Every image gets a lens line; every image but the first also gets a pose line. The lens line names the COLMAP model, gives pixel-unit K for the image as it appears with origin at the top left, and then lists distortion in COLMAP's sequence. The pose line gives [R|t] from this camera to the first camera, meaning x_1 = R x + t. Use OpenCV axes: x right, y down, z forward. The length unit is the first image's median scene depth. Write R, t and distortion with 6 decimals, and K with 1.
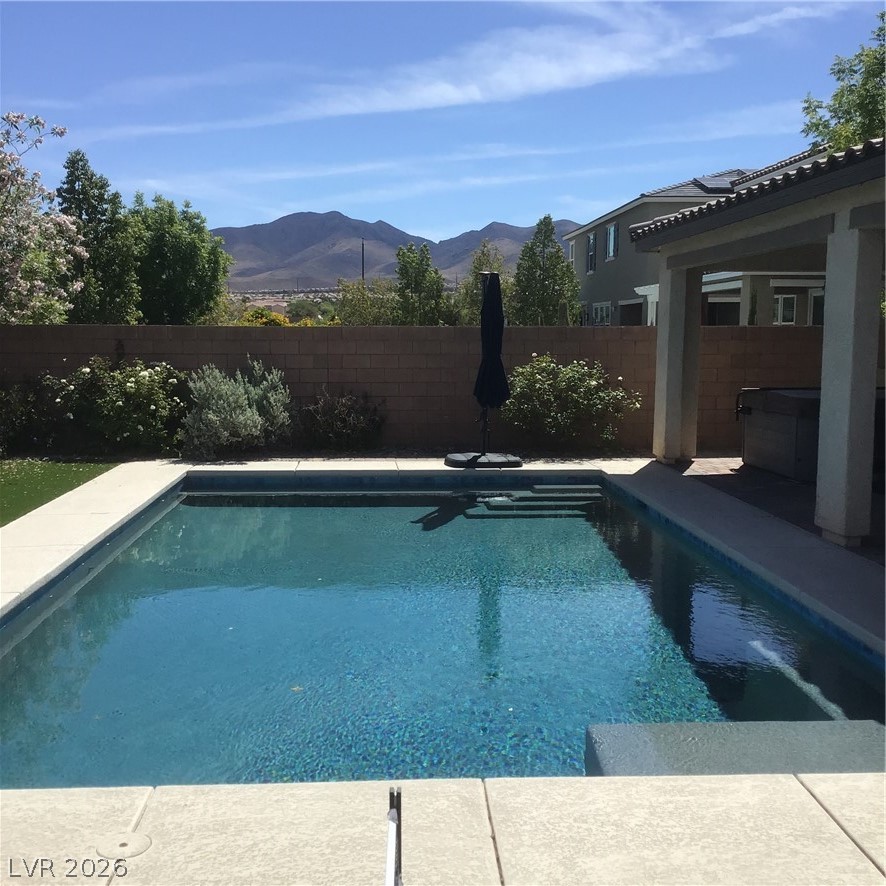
lens RADIAL K [[1063.7, 0, 443.0], [0, 1063.7, 443.0], [0, 0, 1]] dist [-0.017317, -0.028184]
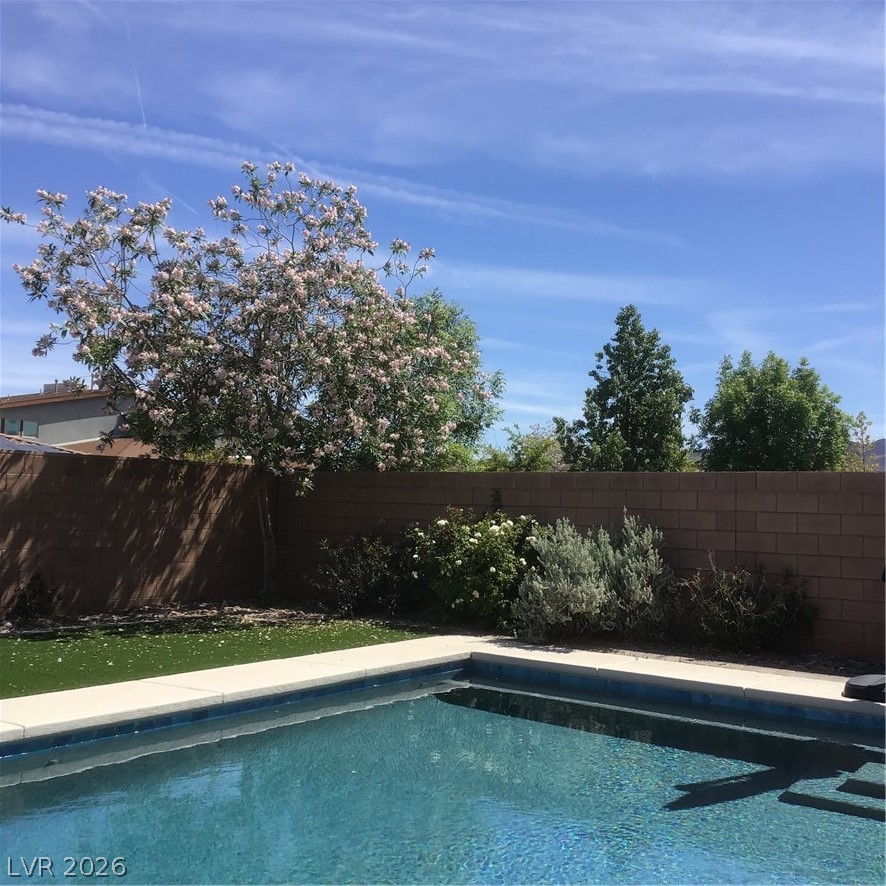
lens RADIAL K [[1038.2, 0, 443.0], [0, 1038.2, 443.0], [0, 0, 1]] dist [0.213368, -0.434379]
pose [[0.761963, -0.027611, -0.647031, 0.208328], [-0.088780, 0.985205, -0.146593, -0.008635], [0.641506, 0.169142, 0.748238, 0.359691]]
